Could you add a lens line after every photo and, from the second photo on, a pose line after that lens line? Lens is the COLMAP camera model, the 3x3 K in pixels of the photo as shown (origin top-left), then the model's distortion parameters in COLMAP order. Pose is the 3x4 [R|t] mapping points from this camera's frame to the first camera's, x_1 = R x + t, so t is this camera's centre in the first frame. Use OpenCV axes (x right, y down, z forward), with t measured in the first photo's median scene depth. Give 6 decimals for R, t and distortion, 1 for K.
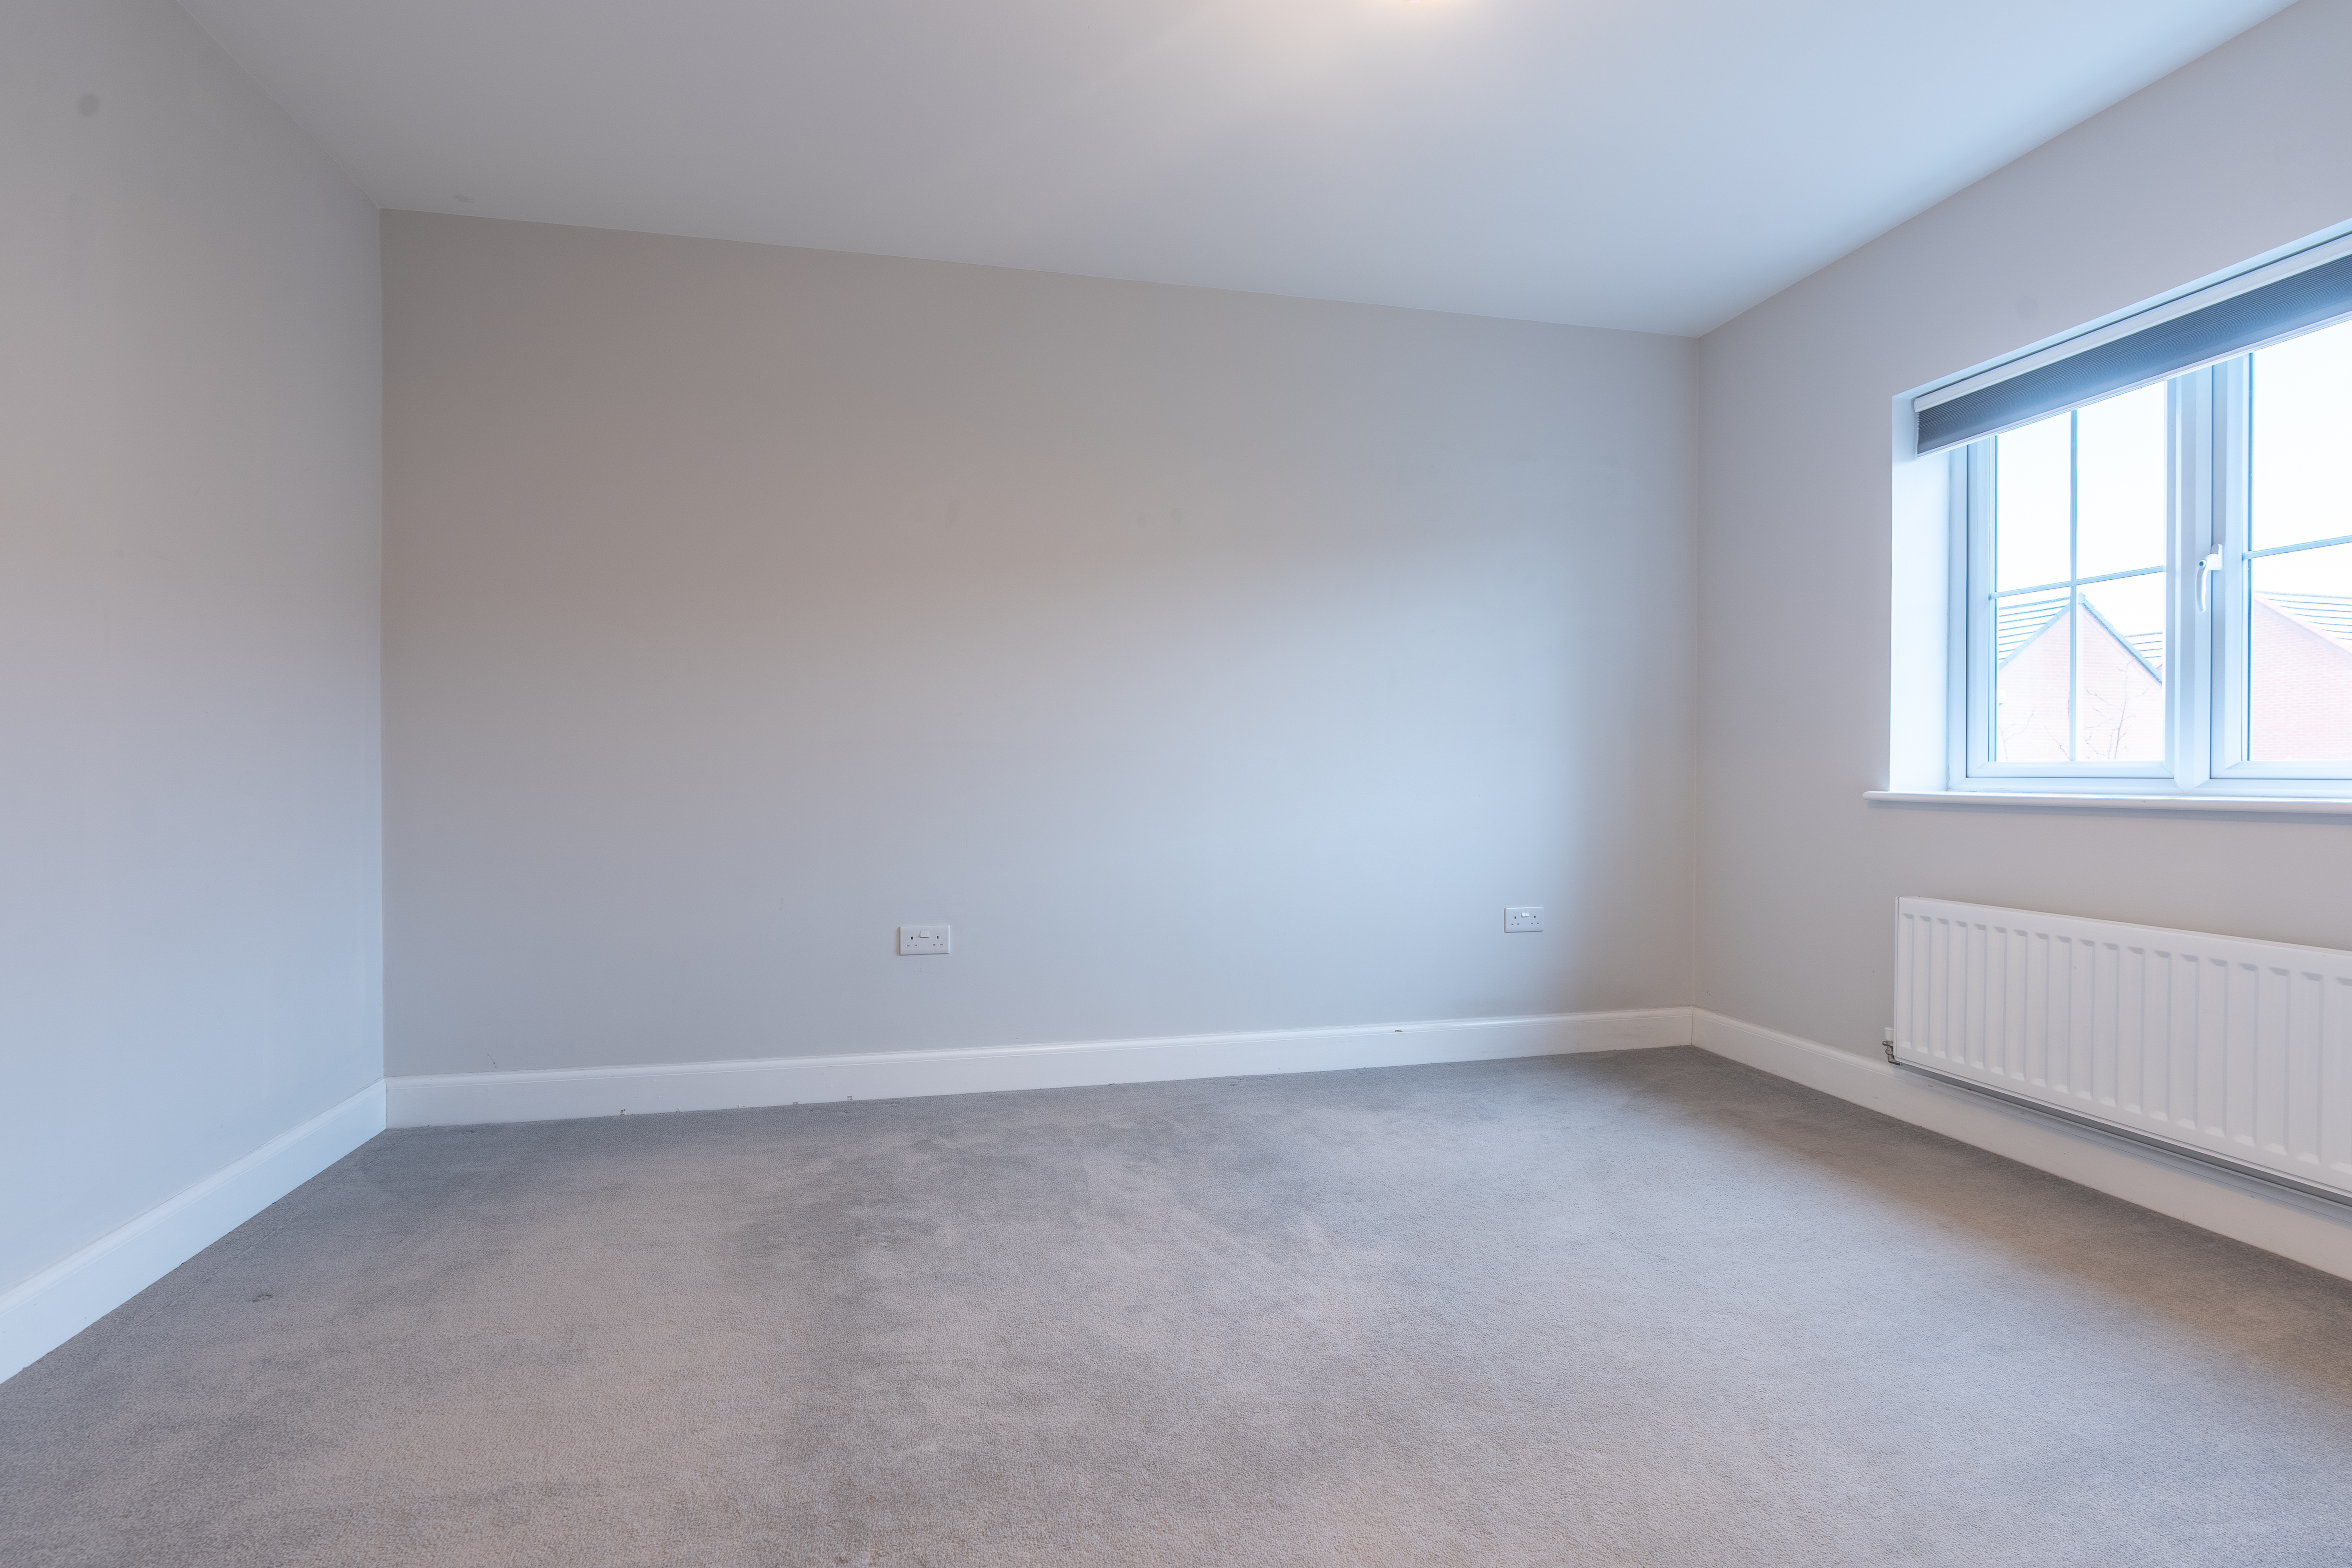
lens RADIAL K [[1065.6, 0, 1168.4], [0, 1065.6, 771.1], [0, 0, 1]] dist [-0.001868, 0.001249]
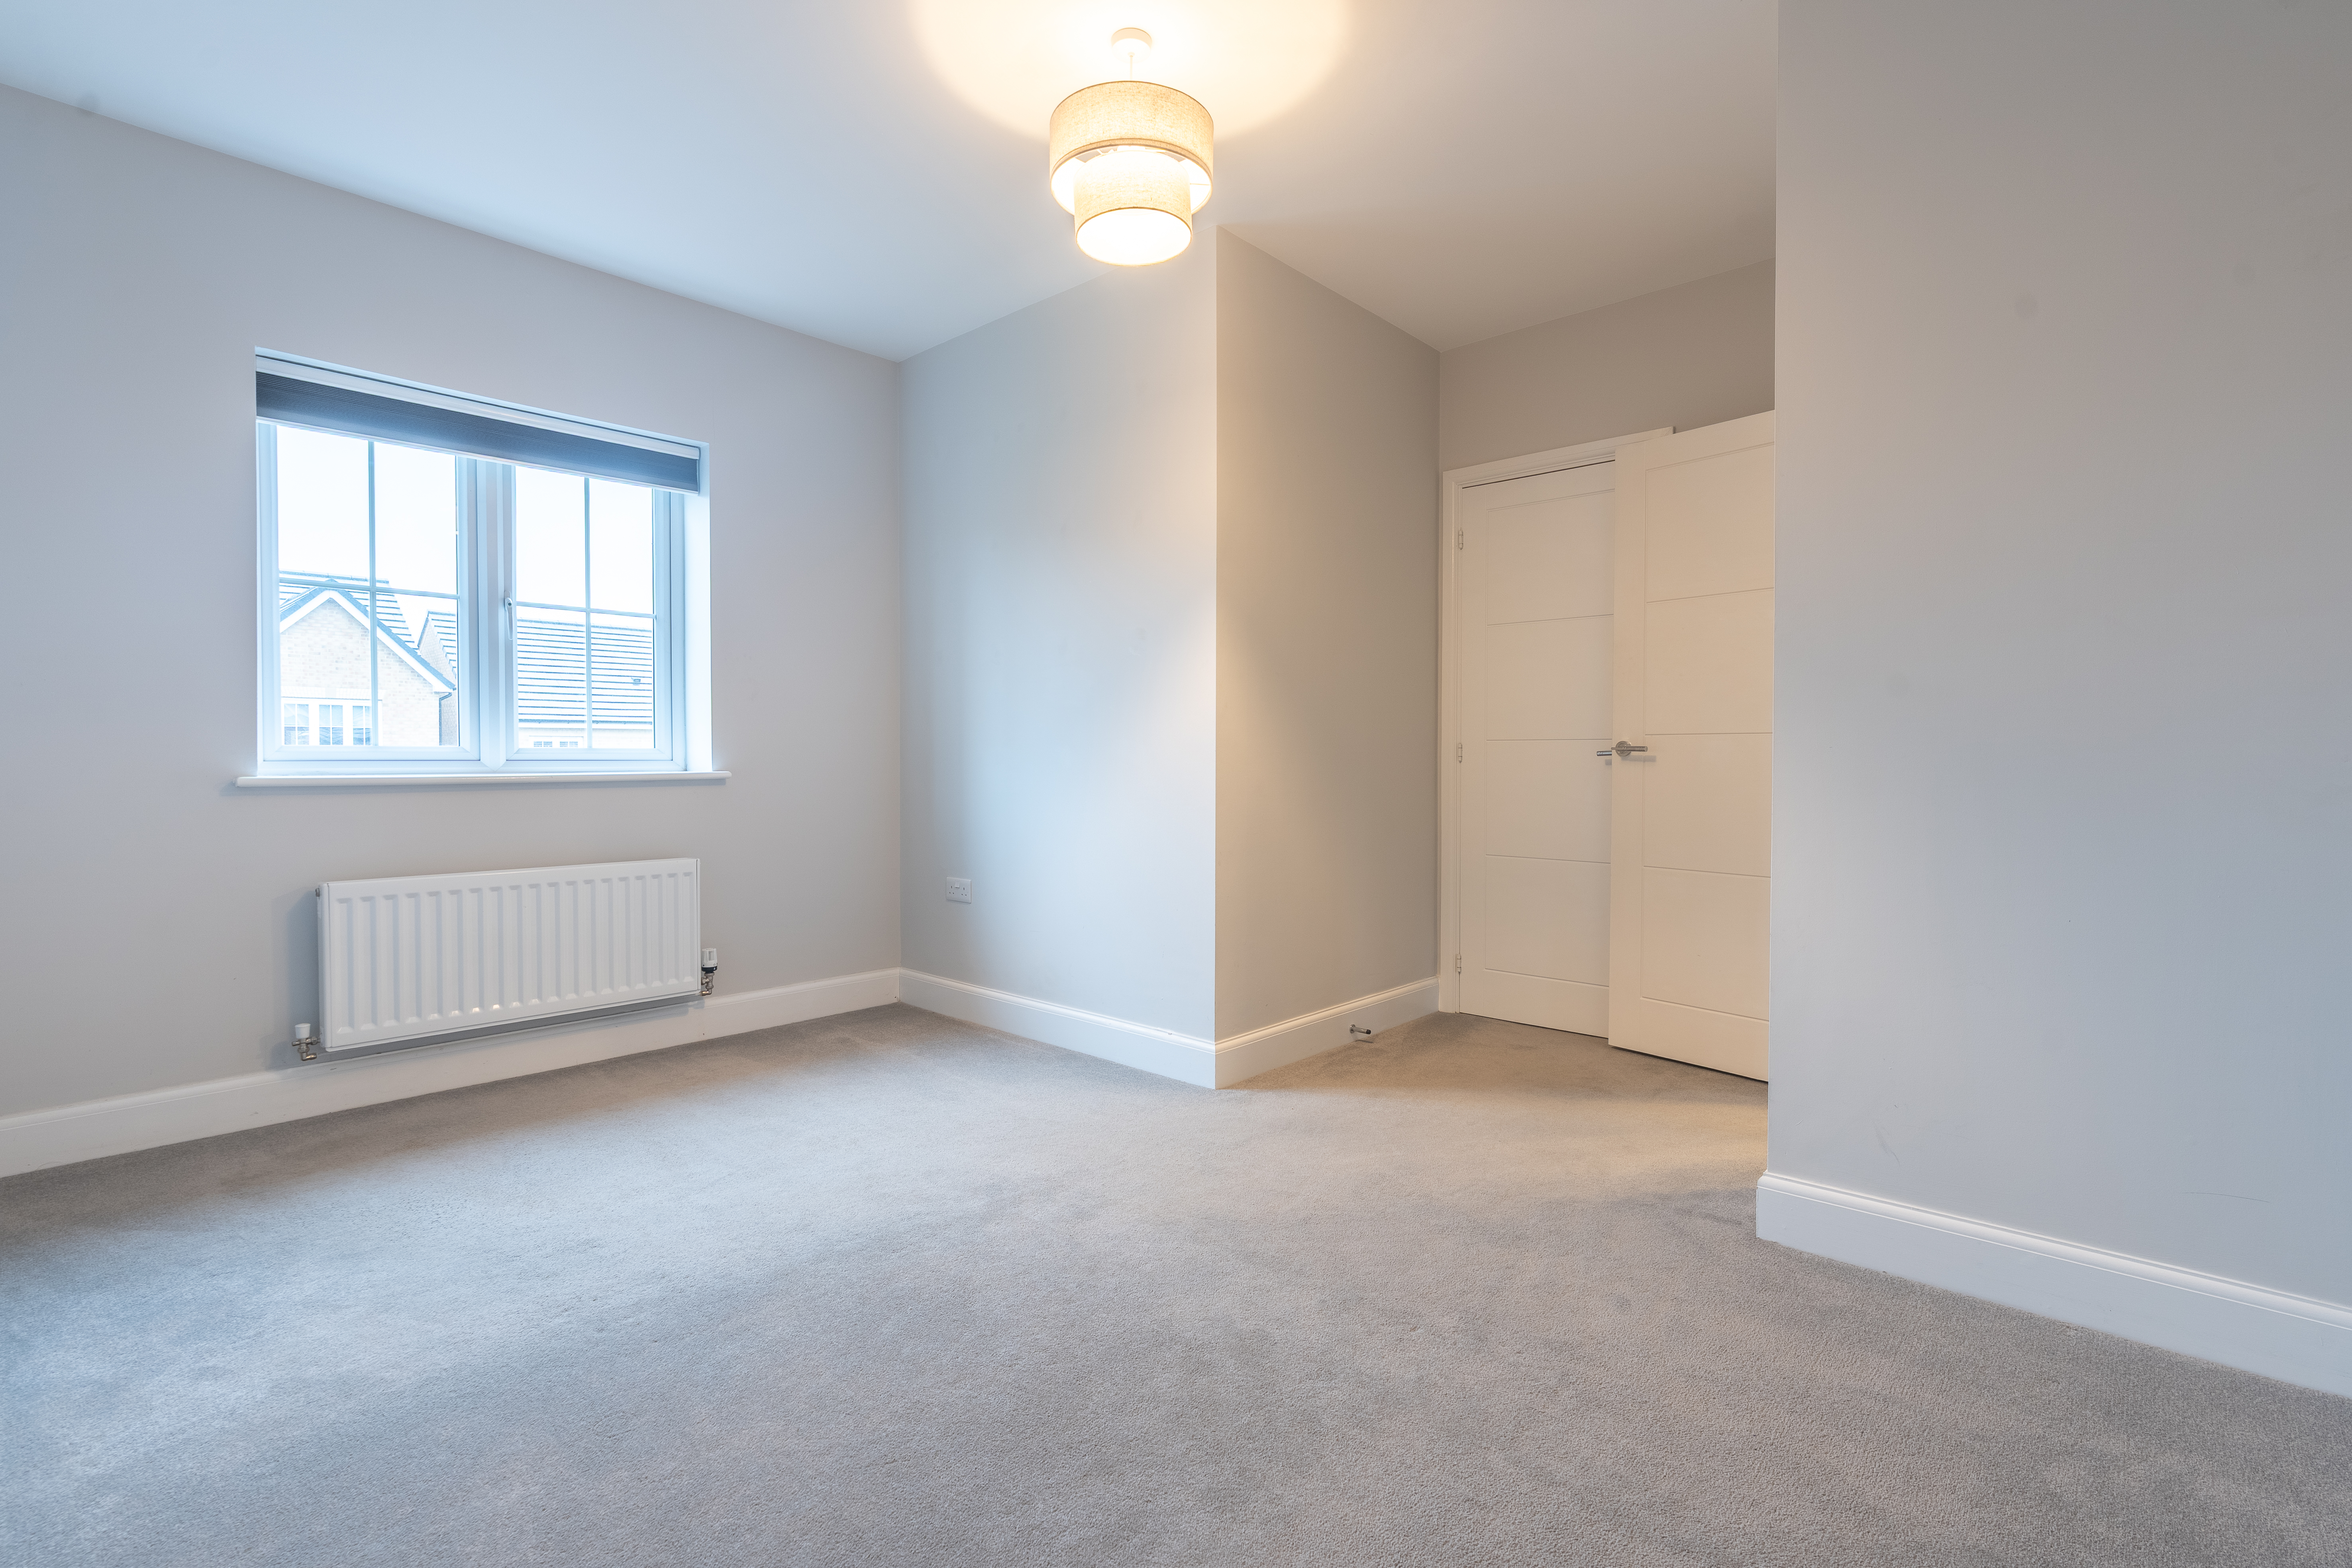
lens RADIAL K [[1065.6, 0, 1168.4], [0, 1065.6, 771.1], [0, 0, 1]] dist [-0.001868, 0.001249]
pose [[-0.546588, -0.012986, 0.837301, -0.551778], [0.001220, 0.999866, 0.016304, 0.004078], [-0.837401, 0.009933, -0.546499, 0.917581]]
